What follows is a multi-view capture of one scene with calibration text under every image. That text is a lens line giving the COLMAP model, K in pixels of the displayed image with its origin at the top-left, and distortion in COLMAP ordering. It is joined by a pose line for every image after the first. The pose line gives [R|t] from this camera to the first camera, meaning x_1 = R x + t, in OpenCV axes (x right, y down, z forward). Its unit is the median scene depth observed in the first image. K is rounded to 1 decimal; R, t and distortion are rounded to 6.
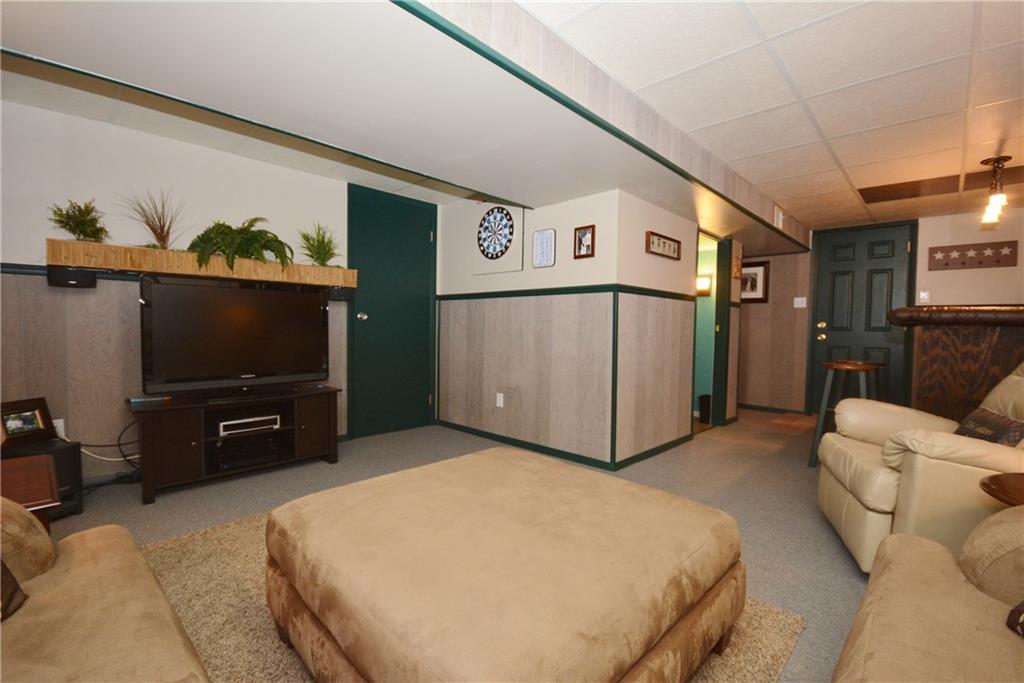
lens RADIAL K [[458.6, 0, 508.2], [0, 458.6, 341.5], [0, 0, 1]] dist [0.003982, -0.006627]
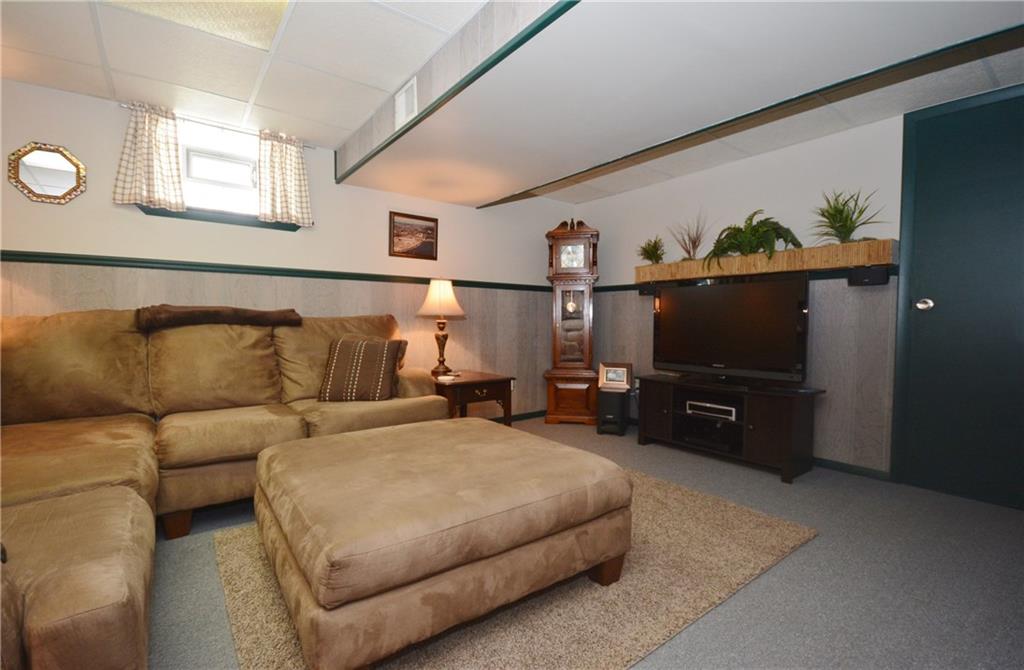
lens RADIAL K [[451.3, 0, 508.0], [0, 451.3, 335.0], [0, 0, 1]] dist [0.001968, -0.000480]
pose [[-0.160611, 0.018362, -0.986847, 0.543986], [-0.043089, 0.998743, 0.025597, -0.001318], [0.986077, 0.046634, -0.159618, 0.670851]]
